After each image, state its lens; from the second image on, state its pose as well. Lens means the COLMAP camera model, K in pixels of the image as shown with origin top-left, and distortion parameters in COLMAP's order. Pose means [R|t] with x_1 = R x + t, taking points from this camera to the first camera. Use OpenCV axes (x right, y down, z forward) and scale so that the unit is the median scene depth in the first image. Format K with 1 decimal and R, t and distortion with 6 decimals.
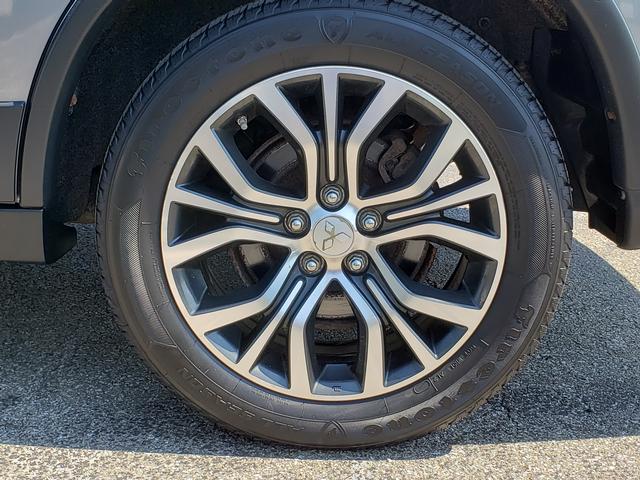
lens RADIAL K [[648.7, 0, 320.0], [0, 648.7, 237.5], [0, 0, 1]] dist [0.050755, 0.000000]
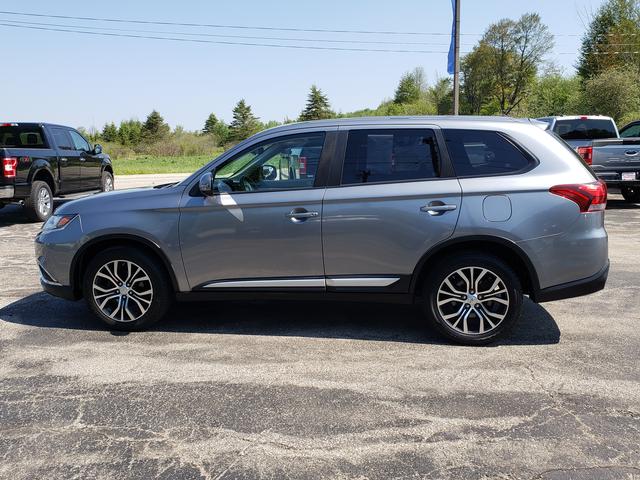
lens RADIAL K [[648.7, 0, 322.4], [0, 648.7, 244.2], [0, 0, 1]] dist [0.050755, 0.000000]
pose [[0.985659, -0.007748, -0.168573, -0.262487], [-0.001839, 0.998393, -0.056642, -0.140809], [0.168741, 0.056139, 0.984060, -4.004635]]
